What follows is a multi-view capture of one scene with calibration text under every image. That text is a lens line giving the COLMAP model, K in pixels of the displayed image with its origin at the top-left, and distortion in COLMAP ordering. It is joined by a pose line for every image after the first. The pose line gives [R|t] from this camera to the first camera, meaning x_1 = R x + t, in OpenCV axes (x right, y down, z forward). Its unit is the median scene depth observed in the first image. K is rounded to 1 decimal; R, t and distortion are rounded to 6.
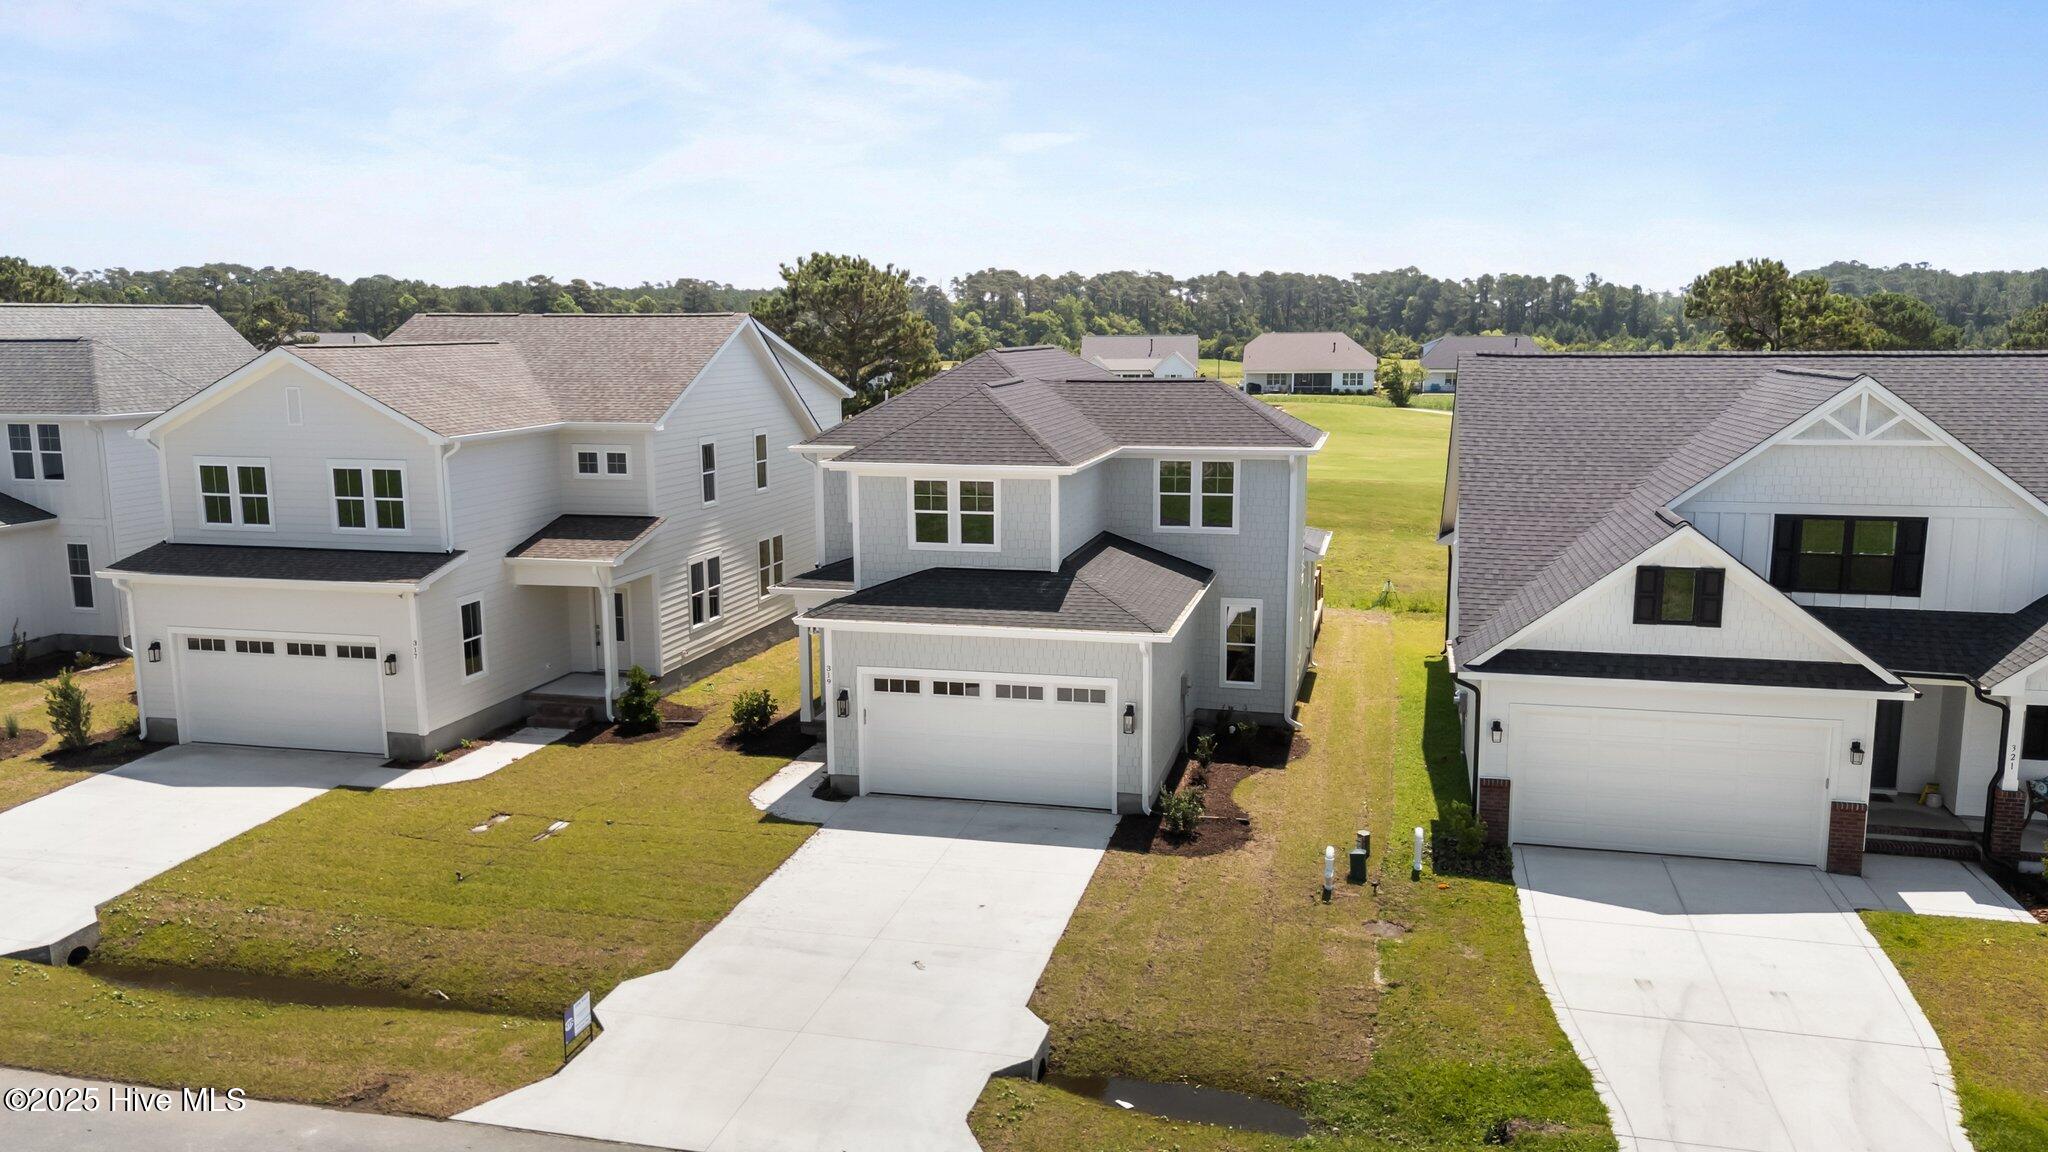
lens RADIAL K [[1517.3, 0, 1023.3], [0, 1517.3, 576.0], [0, 0, 1]] dist [0.091469, -0.115451]
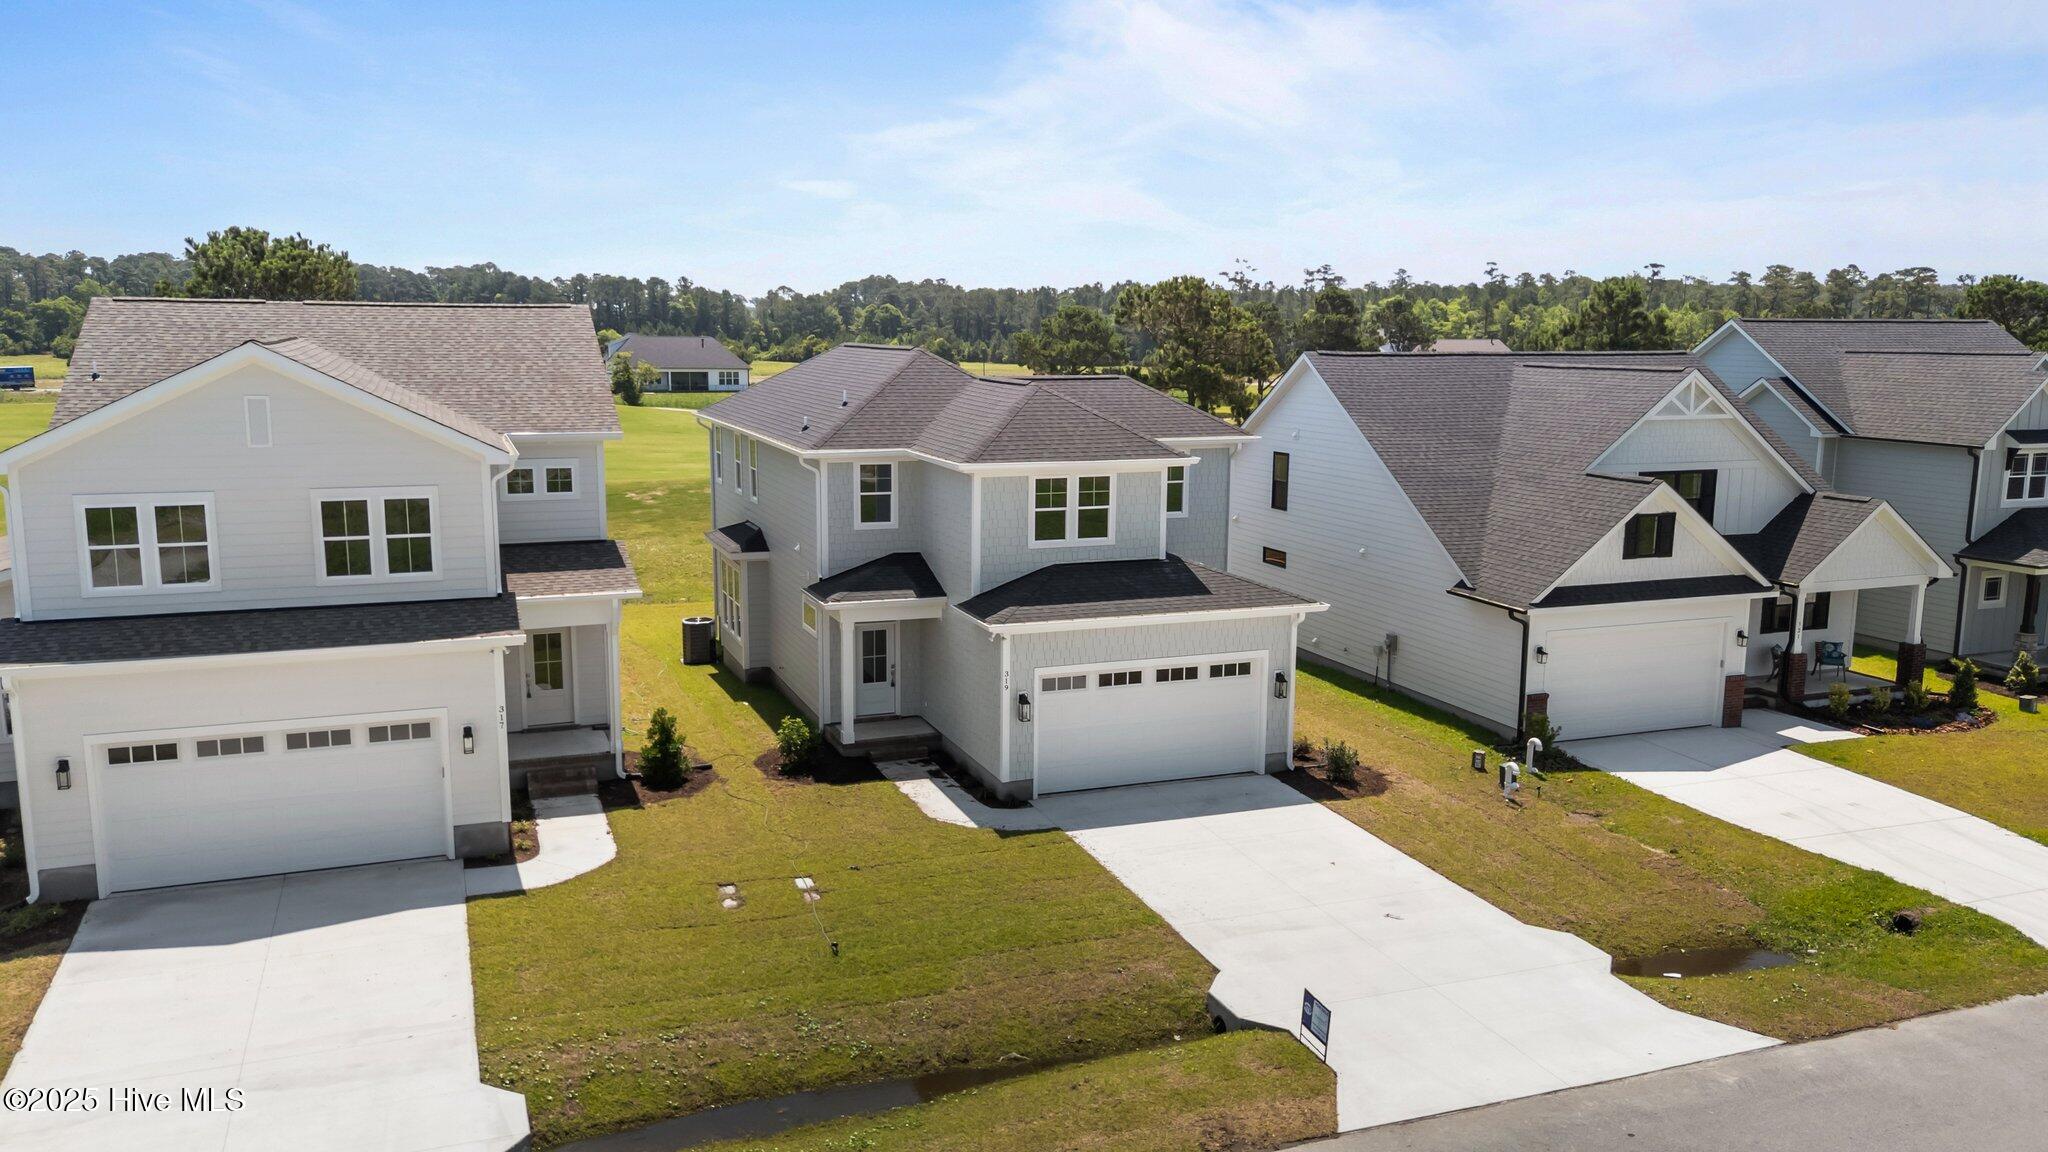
lens RADIAL K [[1517.3, 0, 1023.3], [0, 1517.3, 576.0], [0, 0, 1]] dist [0.091469, -0.115451]
pose [[0.821911, -0.081934, 0.563692, -0.601396], [0.081688, 0.996326, 0.025709, -0.023879], [-0.563728, 0.024916, 0.825585, 0.168695]]
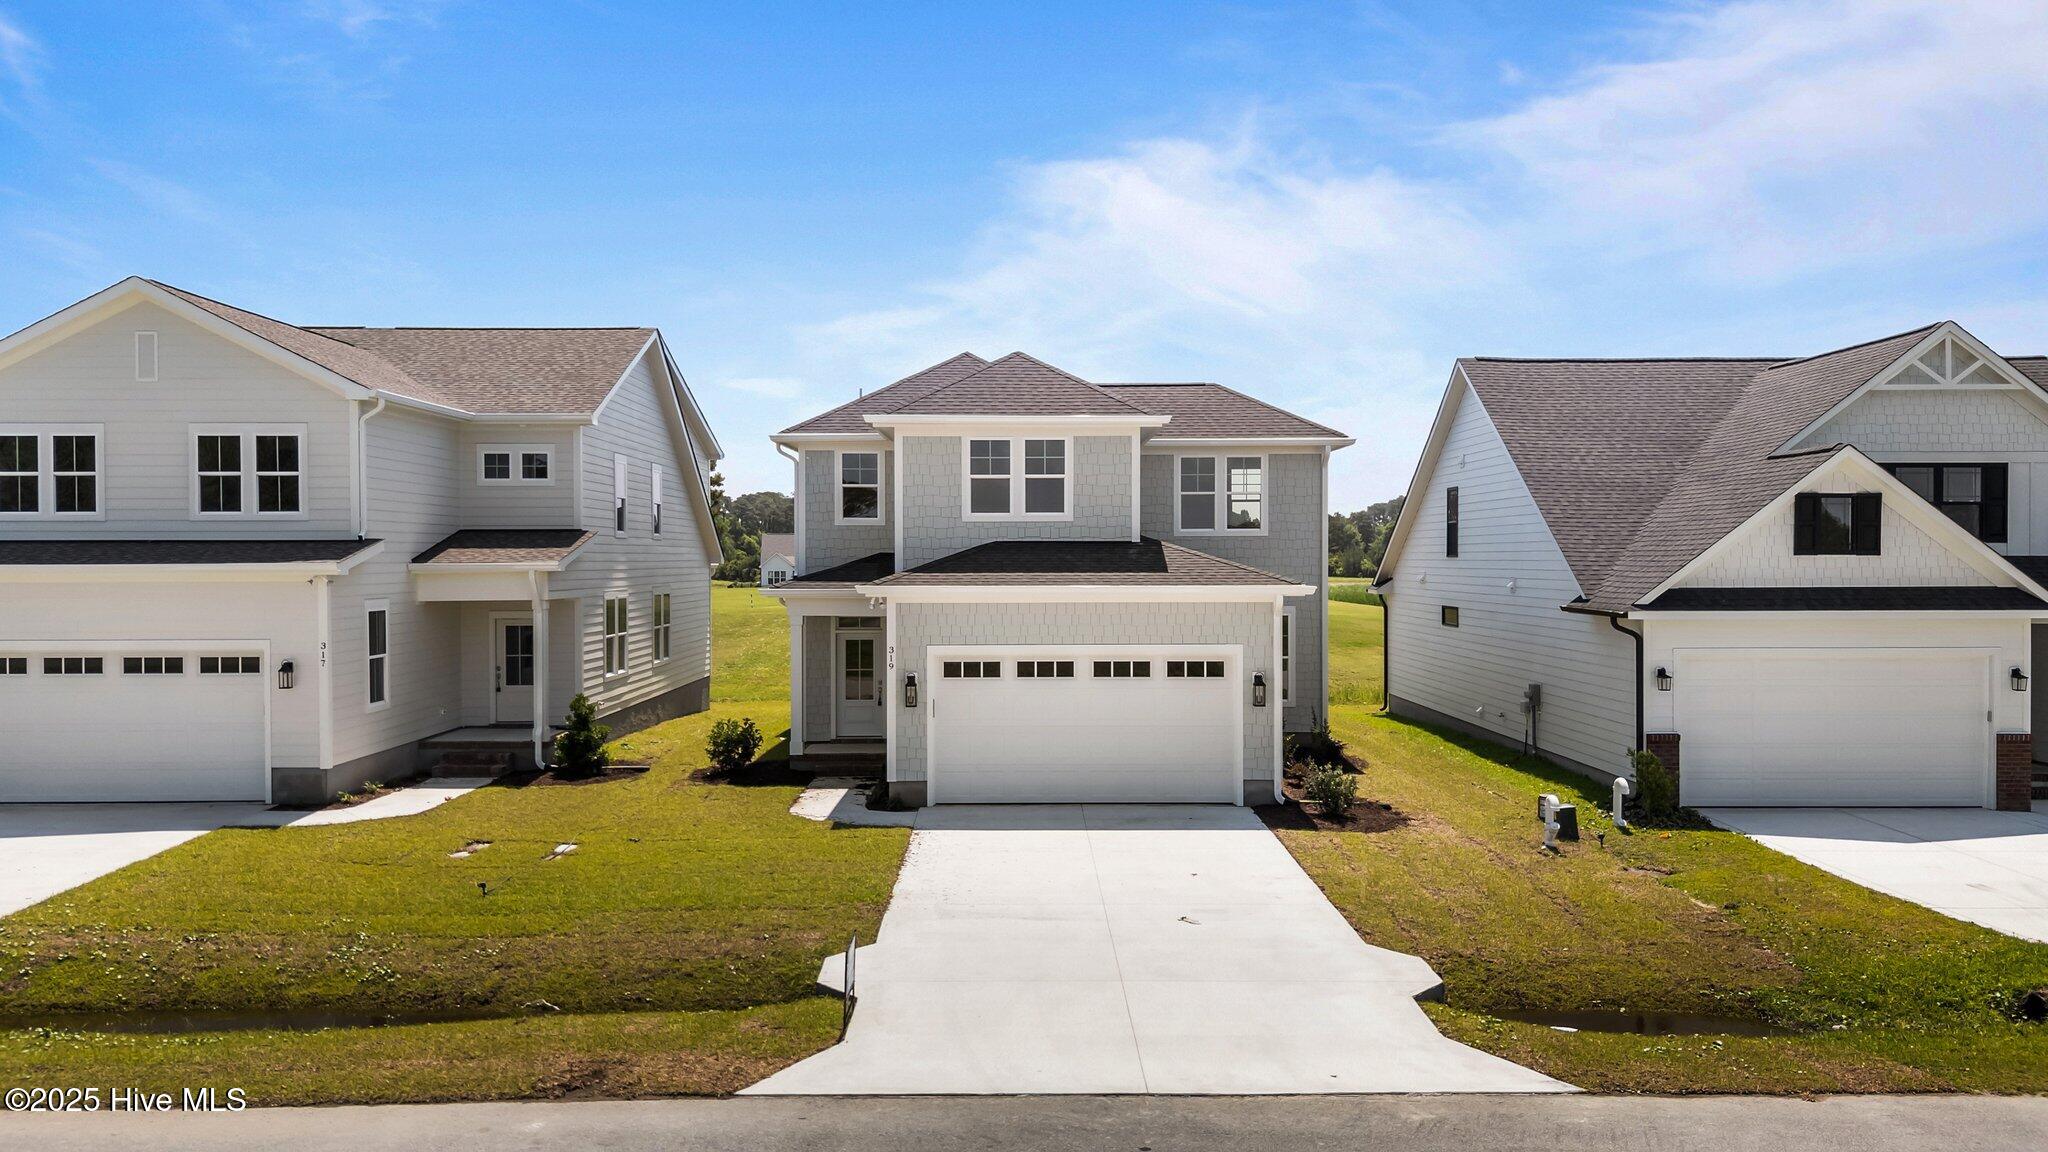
lens RADIAL K [[1508.0, 0, 1022.7], [0, 1508.0, 574.1], [0, 0, 1]] dist [0.084810, -0.103177]
pose [[0.969915, -0.000356, 0.243445, -0.234566], [0.037684, 0.988165, -0.148691, 0.131384], [-0.240511, 0.153392, 0.958449, 0.168018]]
